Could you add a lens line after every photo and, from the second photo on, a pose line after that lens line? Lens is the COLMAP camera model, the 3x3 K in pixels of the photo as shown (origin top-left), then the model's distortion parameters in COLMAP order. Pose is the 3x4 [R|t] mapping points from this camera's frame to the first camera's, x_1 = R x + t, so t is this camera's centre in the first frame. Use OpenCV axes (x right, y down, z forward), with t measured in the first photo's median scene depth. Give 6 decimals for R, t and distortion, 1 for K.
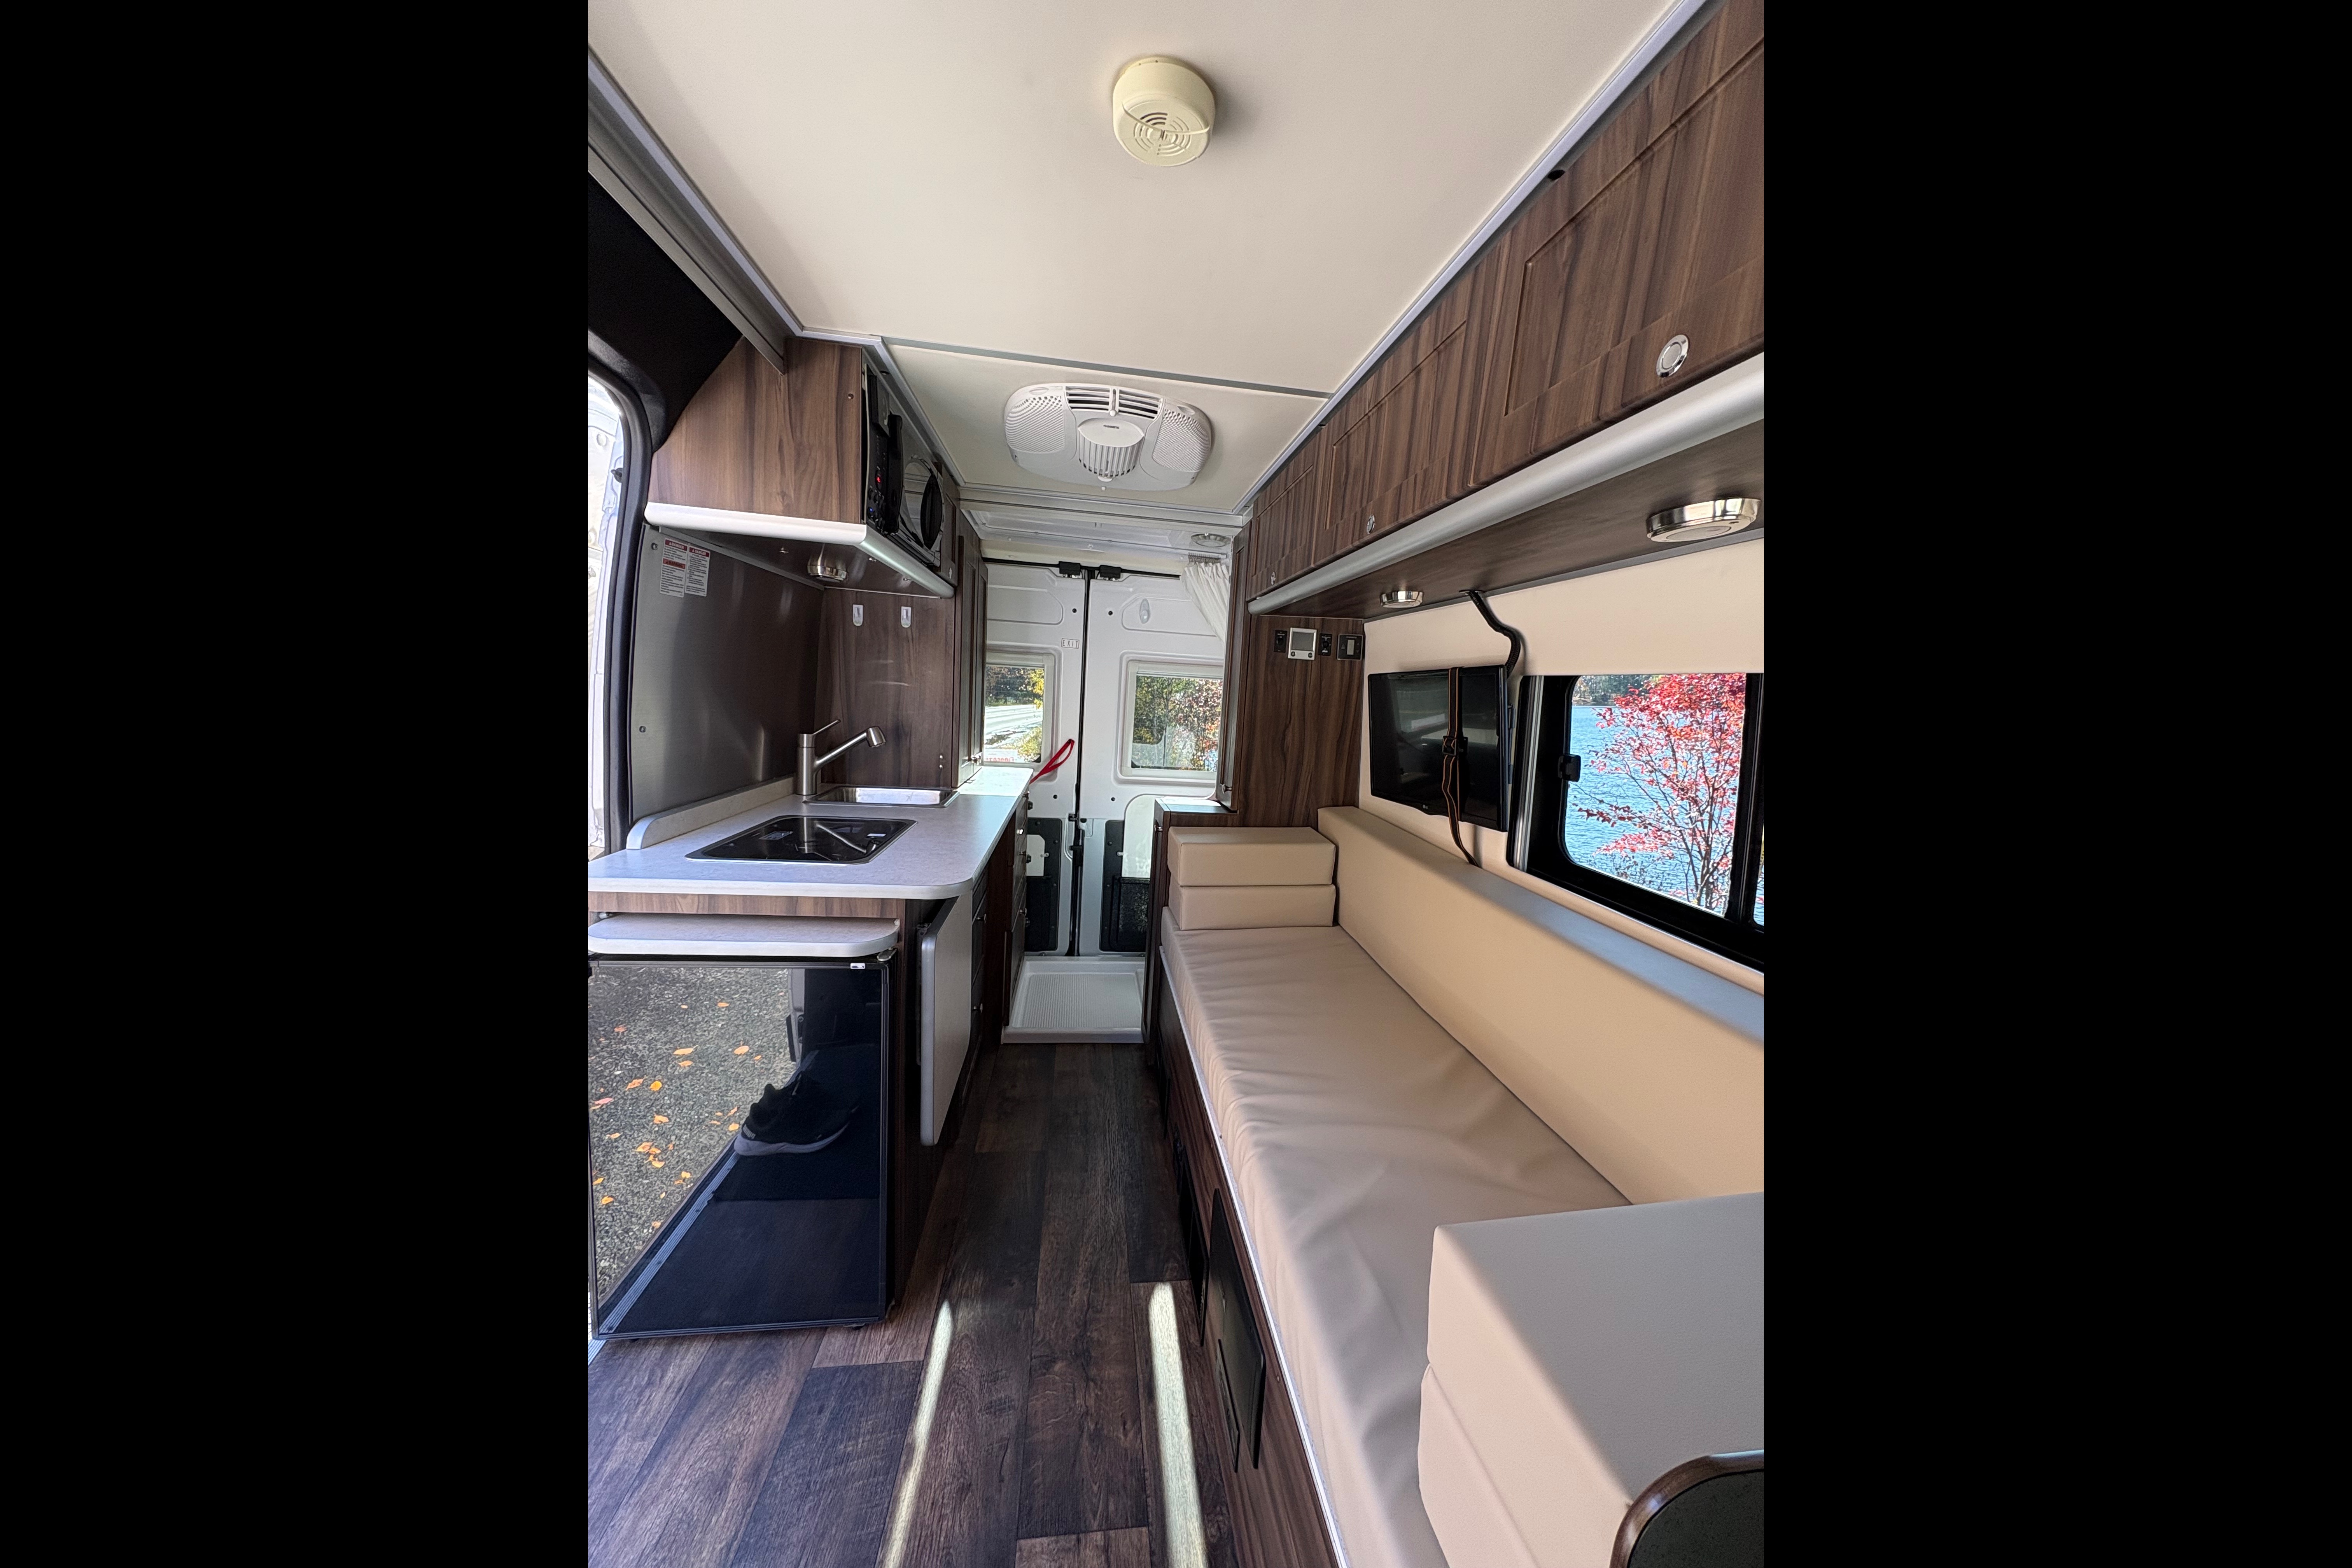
lens RADIAL K [[695.5, 0, 1181.2], [0, 695.5, 786.4], [0, 0, 1]] dist [-0.000612, -0.000004]
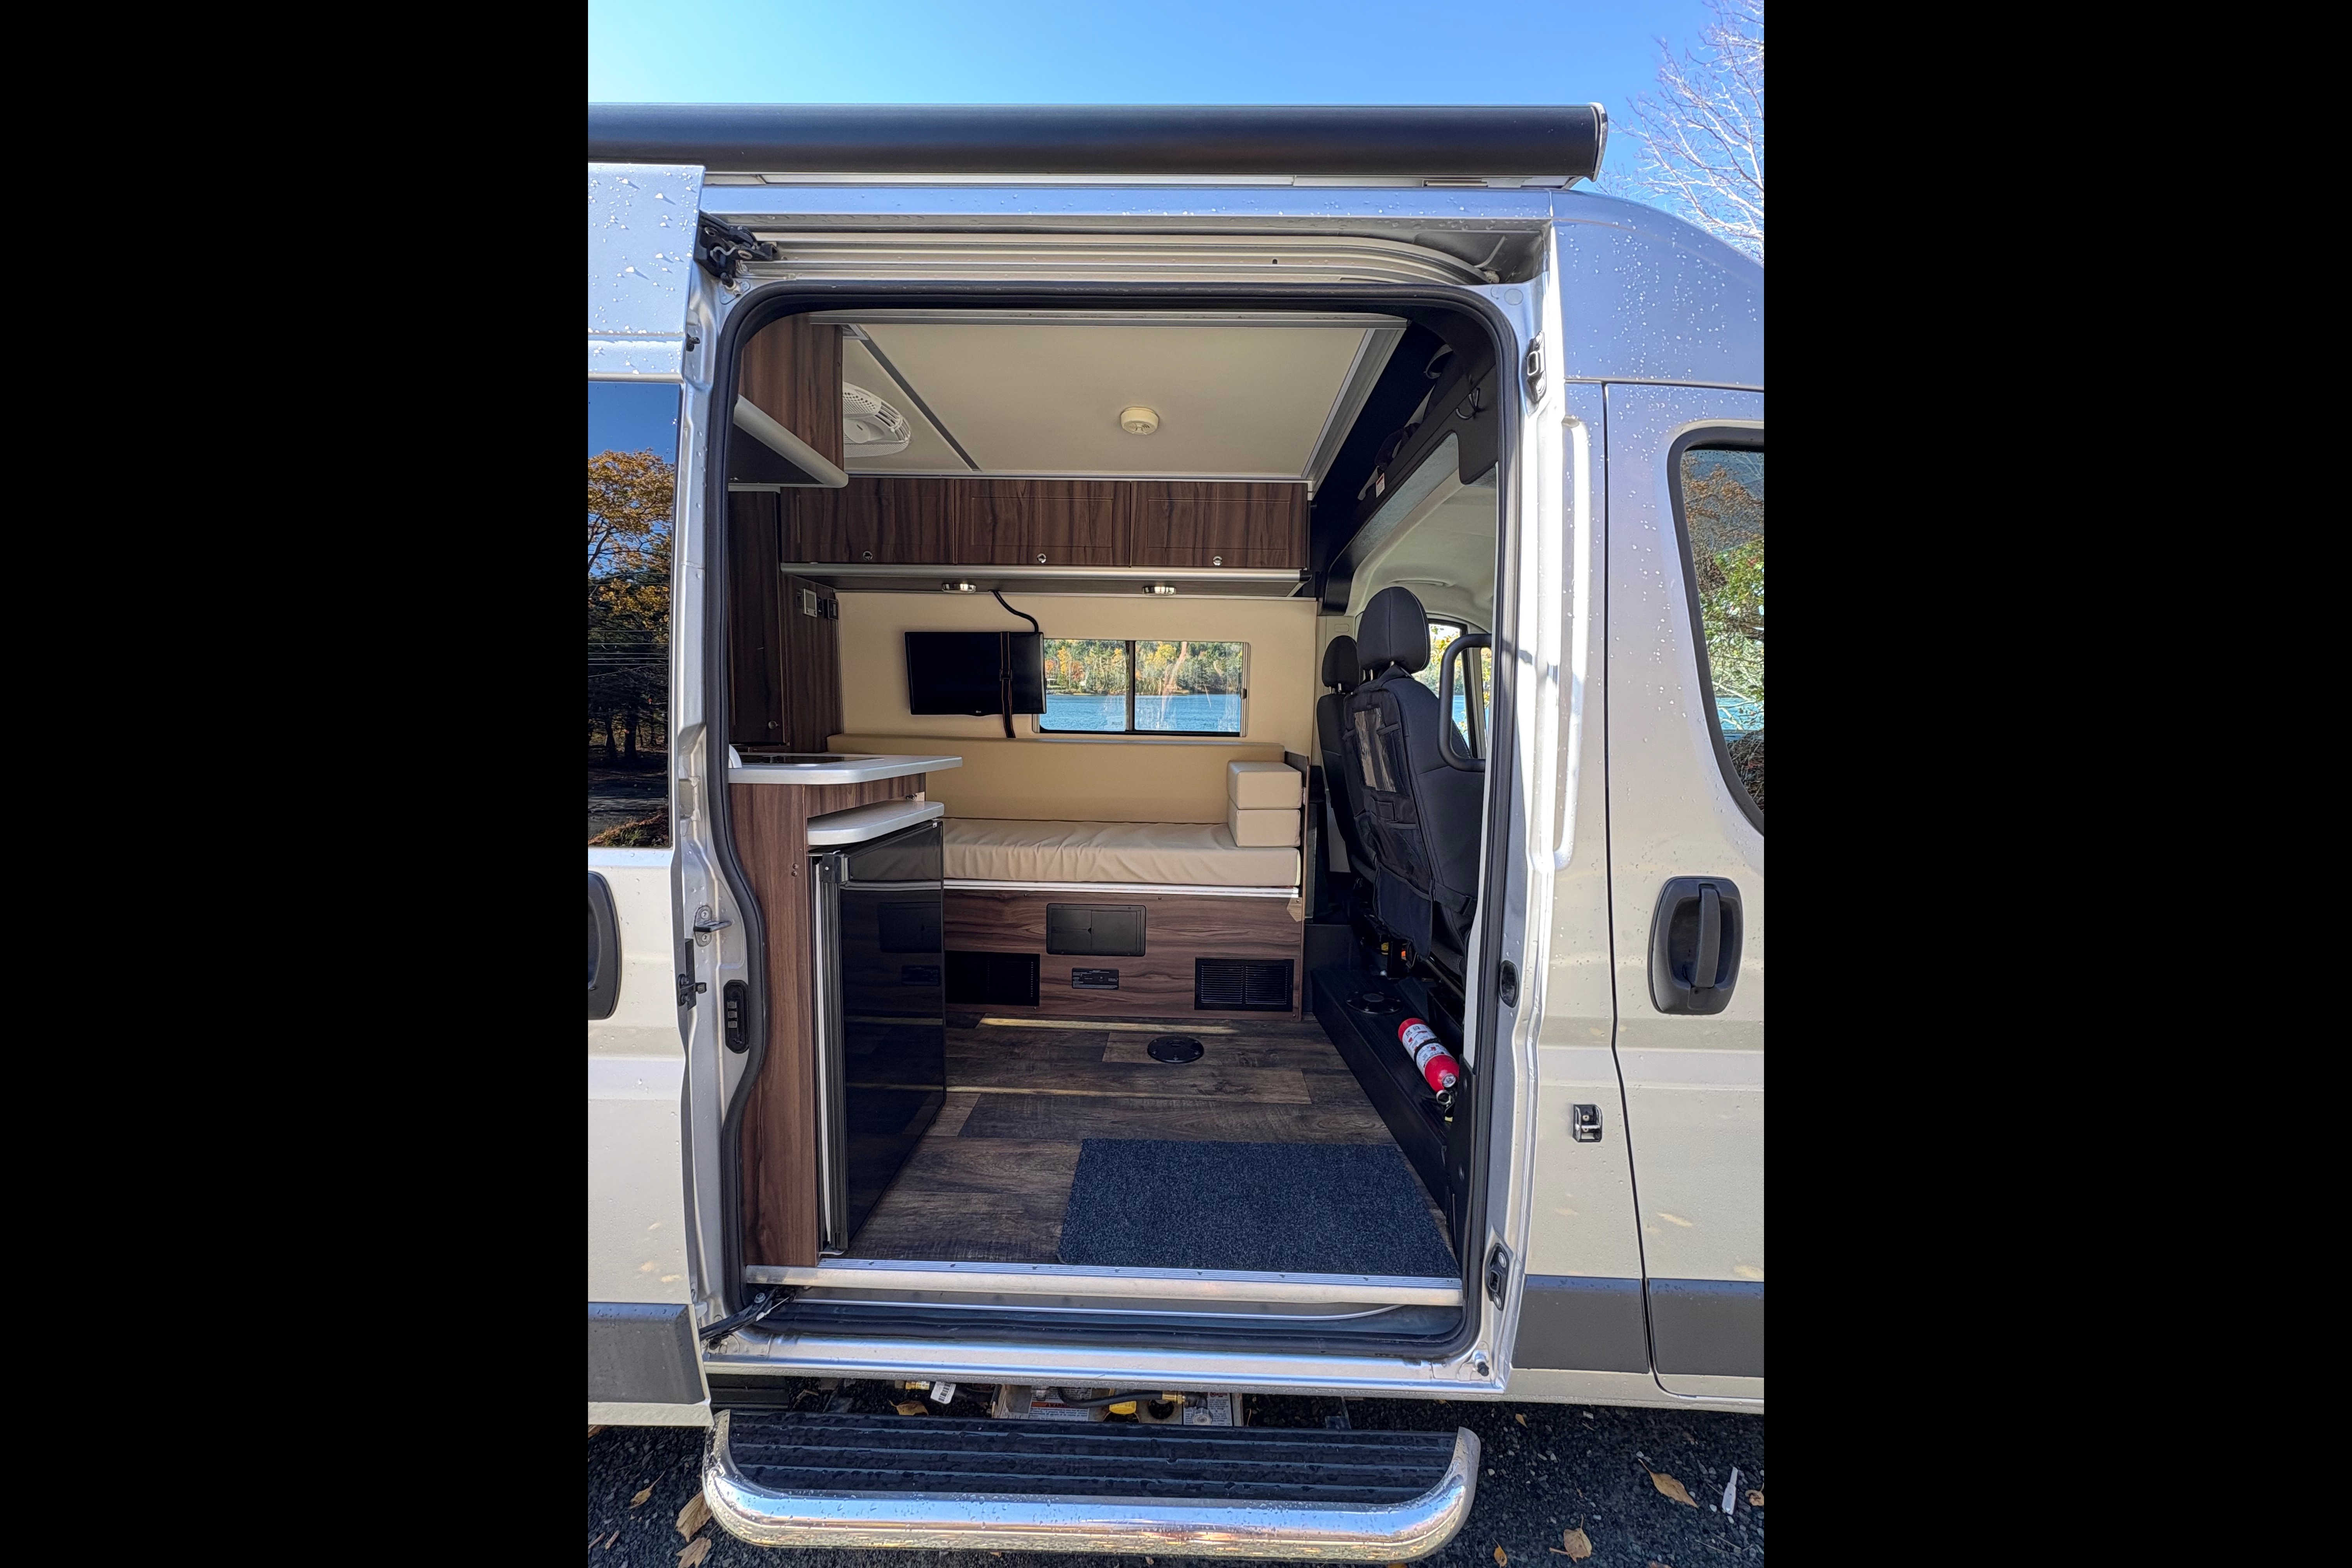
lens RADIAL K [[695.5, 0, 1181.2], [0, 695.5, 786.4], [0, 0, 1]] dist [-0.000612, -0.000004]
pose [[0.161265, -0.150792, 0.975323, -1.126790], [0.123269, 0.983597, 0.131690, 0.043114], [-0.979183, 0.098990, 0.177208, 0.193756]]
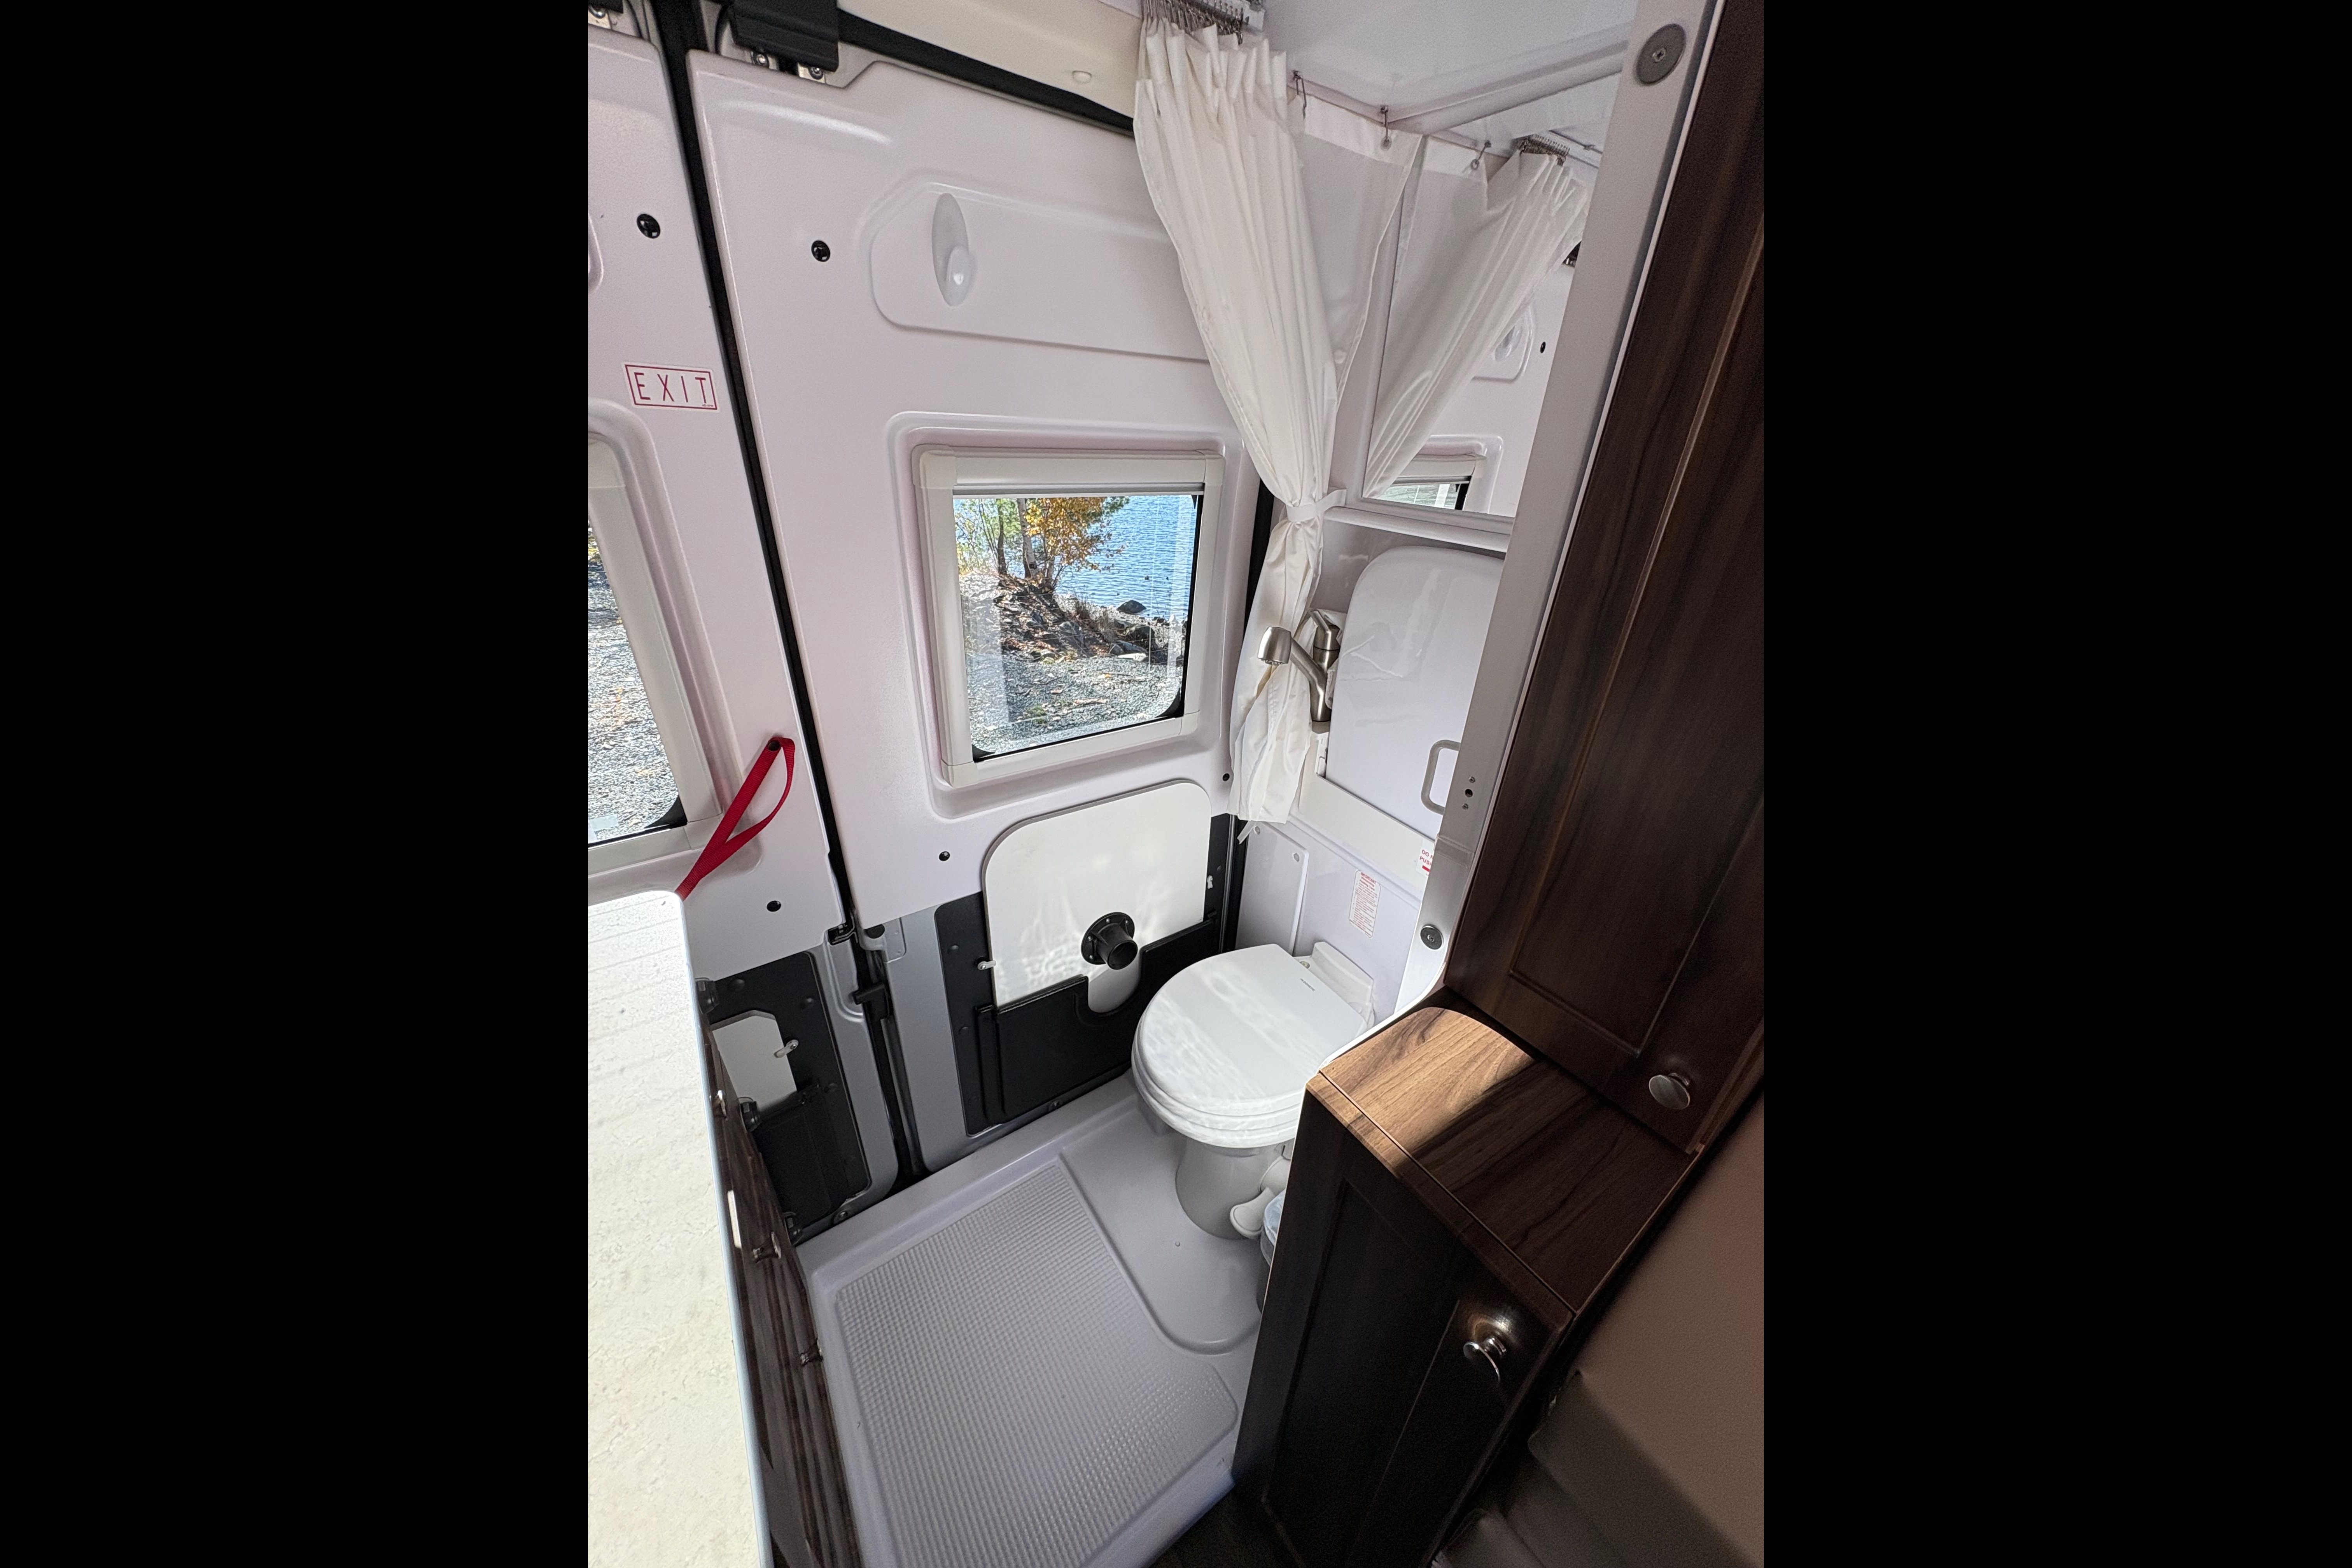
lens RADIAL K [[695.5, 0, 1181.2], [0, 695.5, 786.4], [0, 0, 1]] dist [-0.000612, -0.000004]
pose [[0.888936, -0.236526, 0.392235, -0.205944], [0.086416, 0.927578, 0.363500, -0.238188], [-0.449805, -0.289233, 0.844997, 1.071228]]
